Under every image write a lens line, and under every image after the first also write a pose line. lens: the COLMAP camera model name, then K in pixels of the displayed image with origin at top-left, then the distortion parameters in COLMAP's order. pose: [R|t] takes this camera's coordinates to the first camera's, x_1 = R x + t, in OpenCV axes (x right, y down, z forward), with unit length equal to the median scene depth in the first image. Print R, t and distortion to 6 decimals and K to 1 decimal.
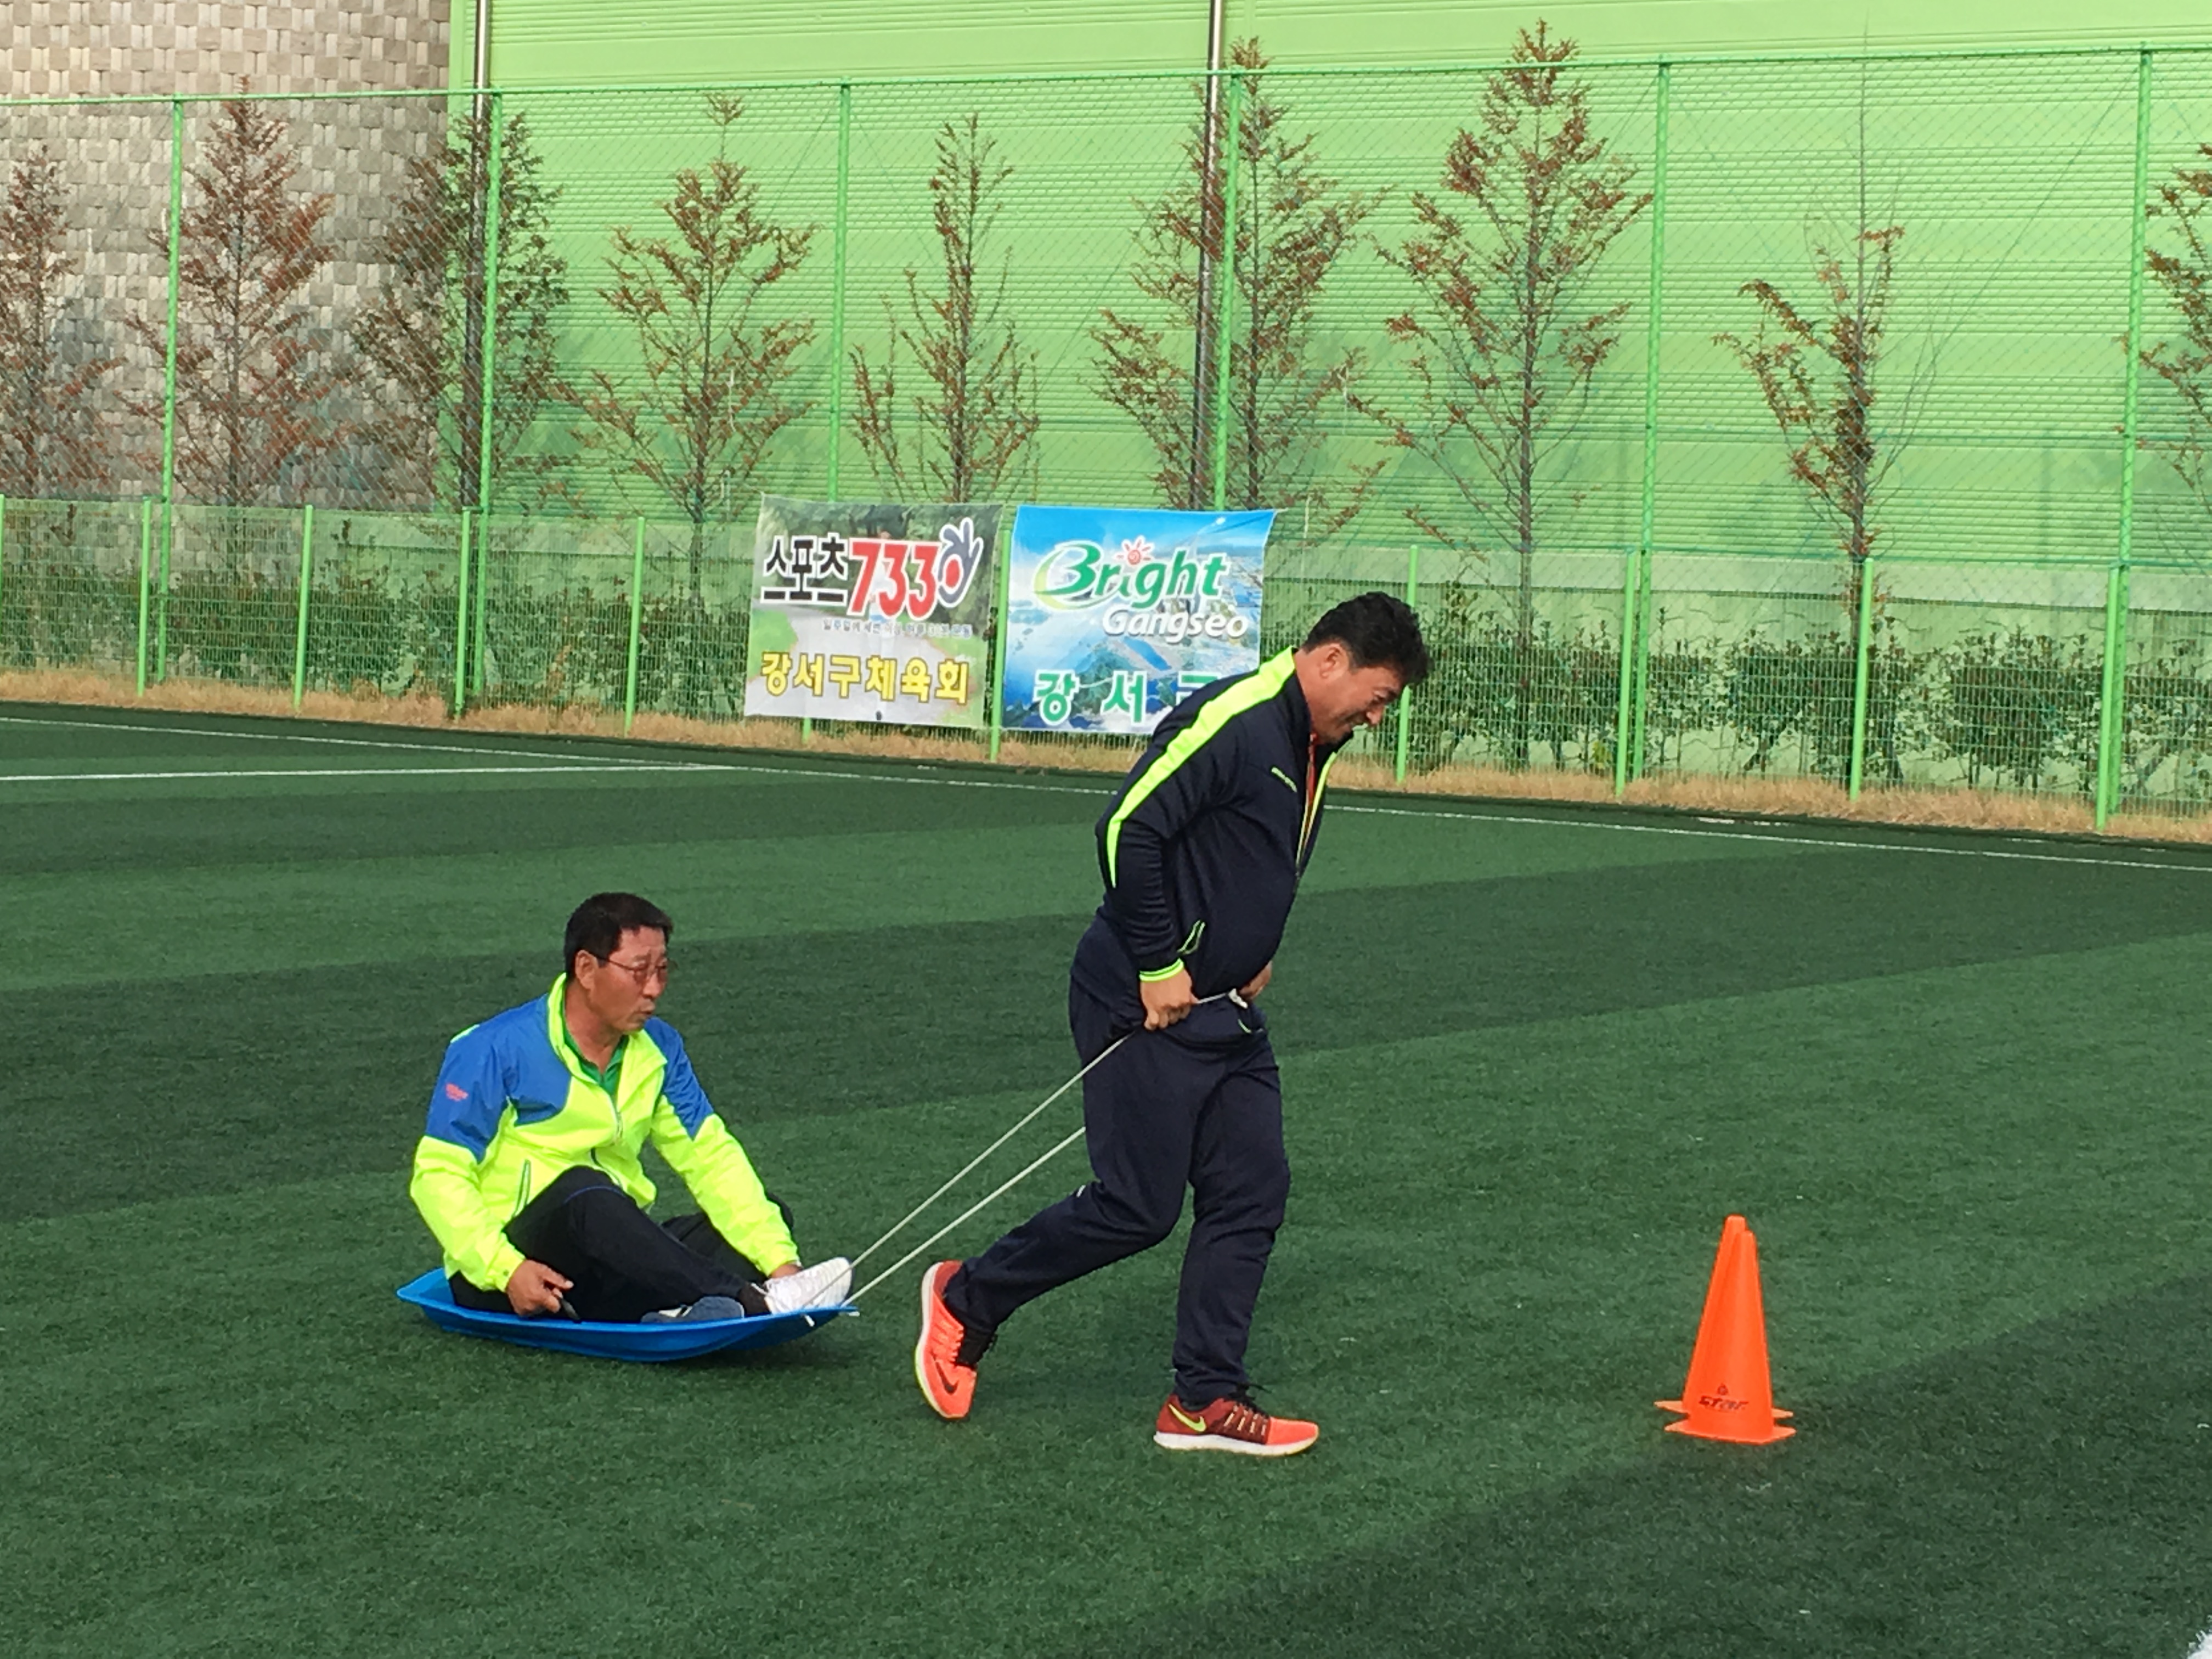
lens RADIAL K [[4585.3, 0, 1144.4], [0, 4585.3, 800.0], [0, 0, 1]] dist [0.028126, 0.000000]
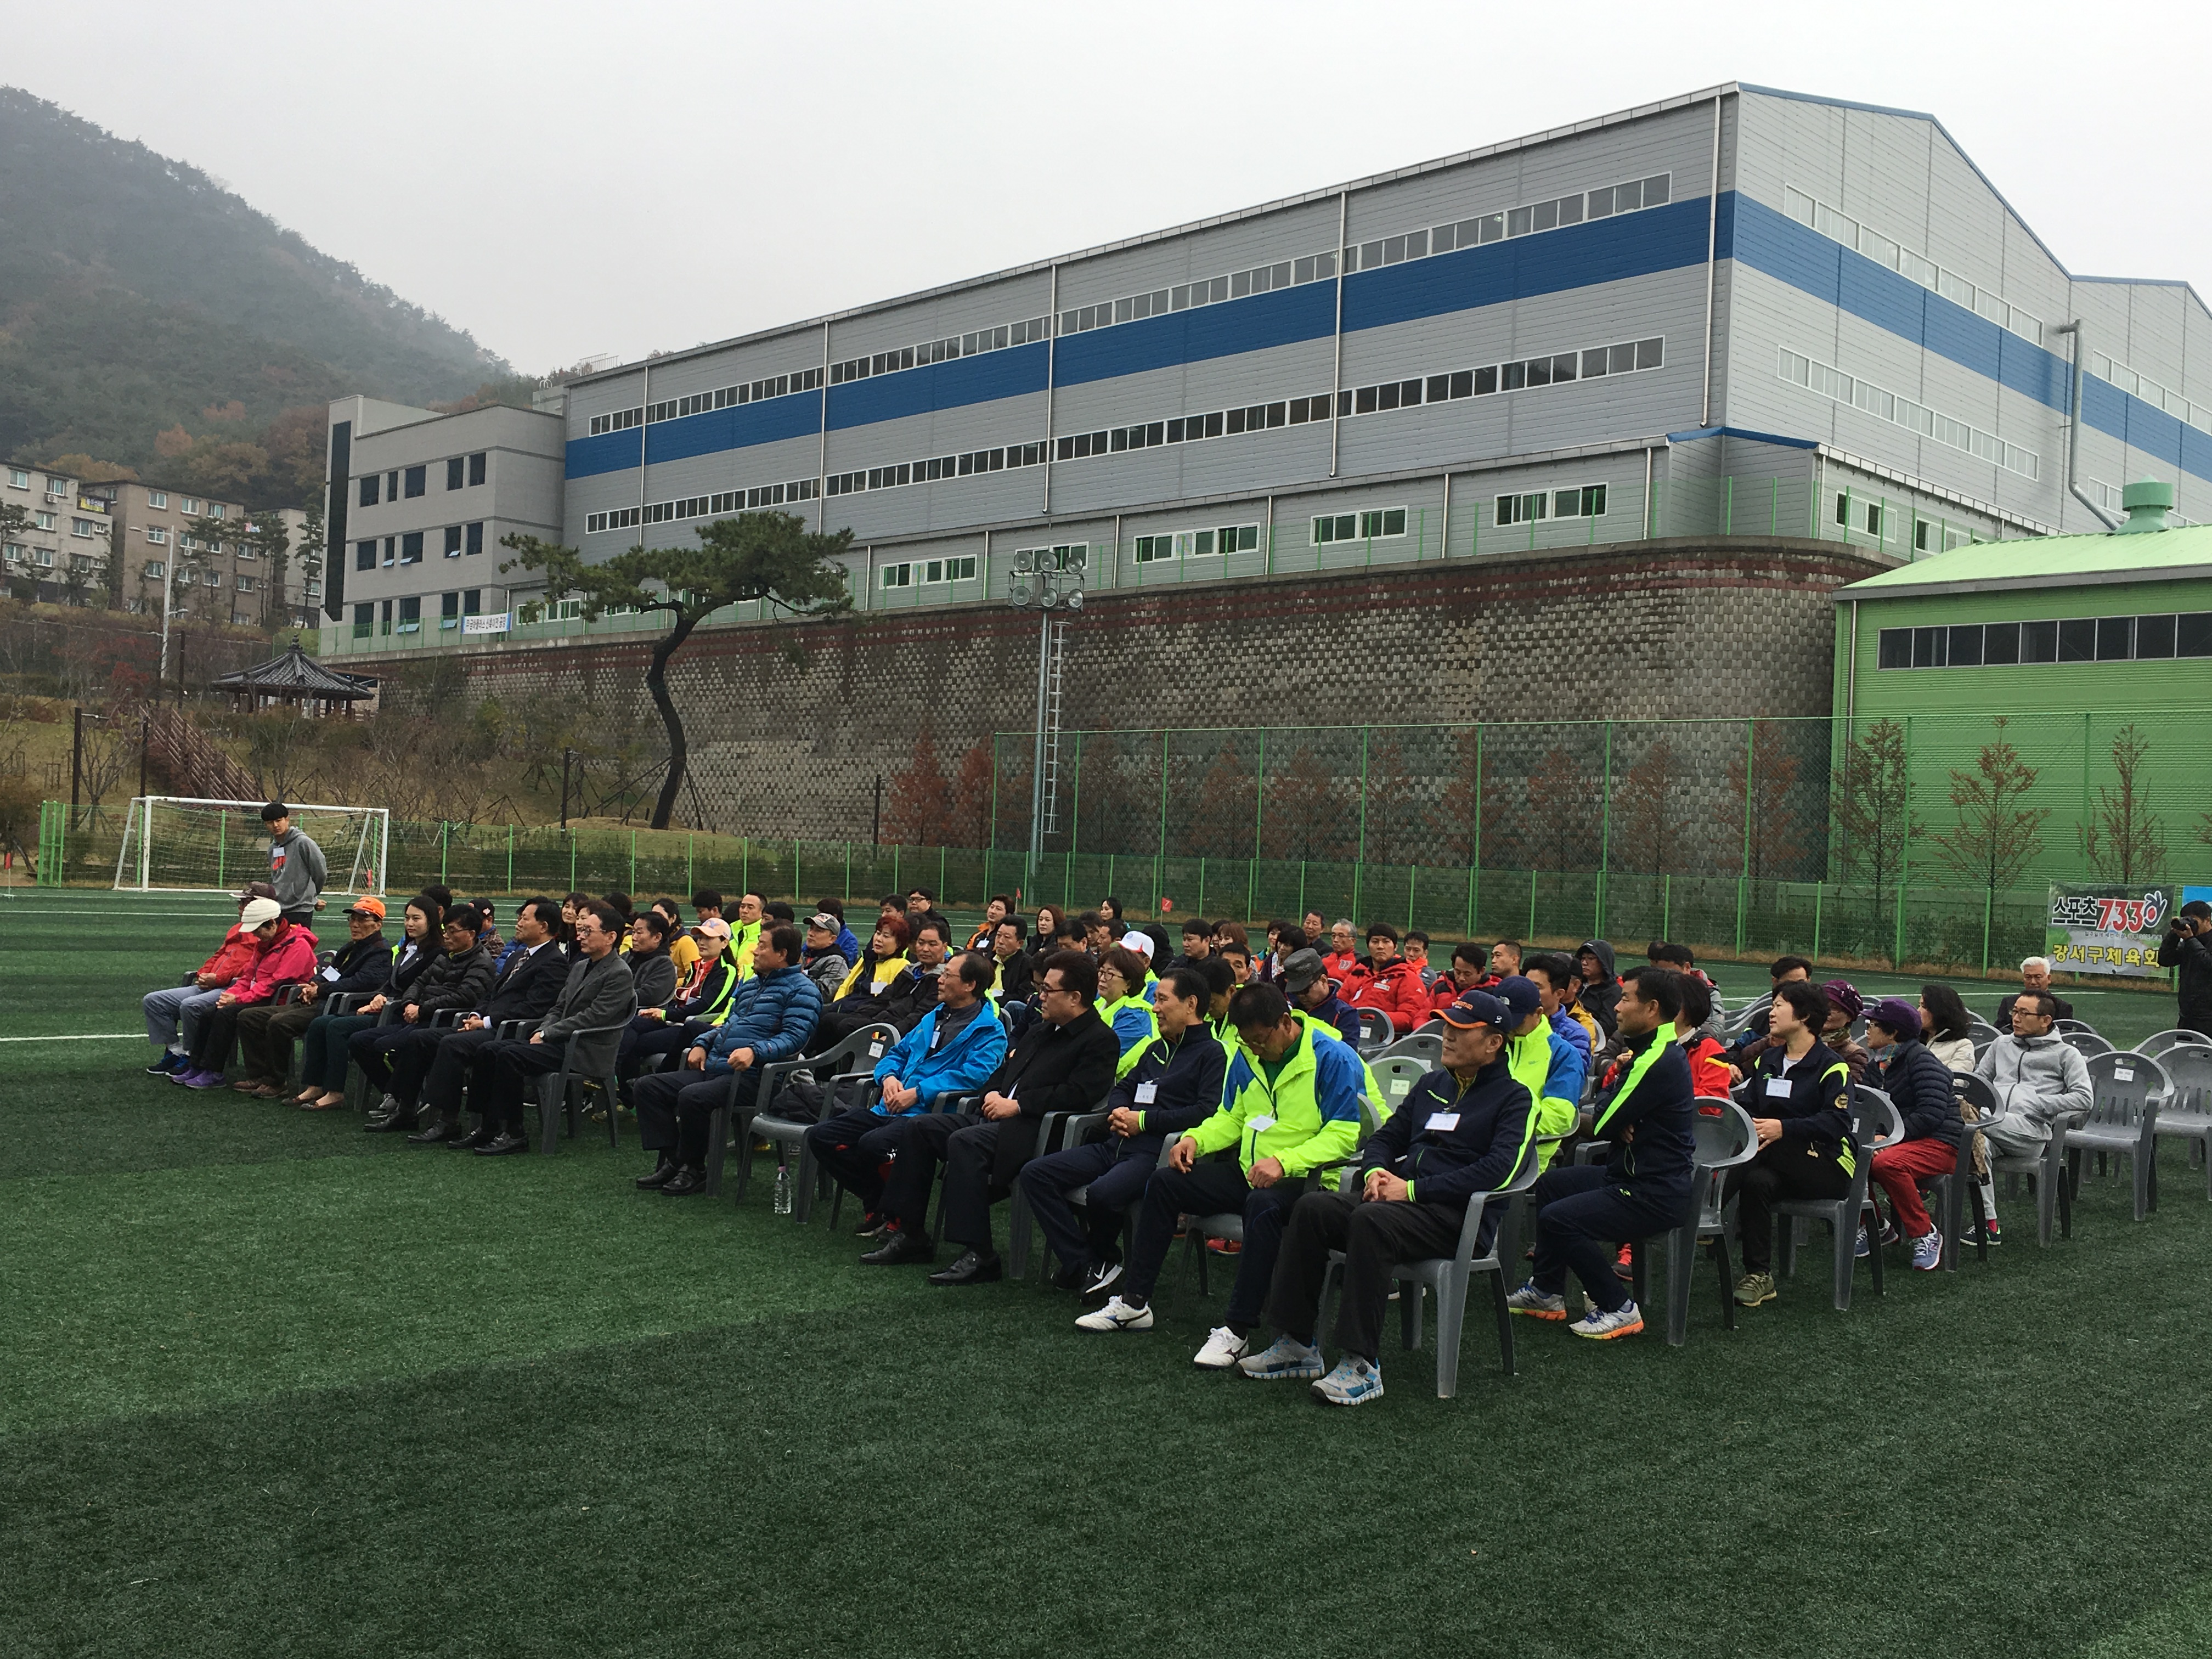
lens RADIAL K [[2093.0, 0, 1114.4], [0, 2093.0, 816.8], [0, 0, 1]] dist [0.041409, 0.000000]
pose [[0.971554, -0.001529, -0.236814, -0.306666], [-0.017279, 0.996856, -0.077325, -0.004381], [0.236188, 0.079217, 0.968473, -0.217655]]
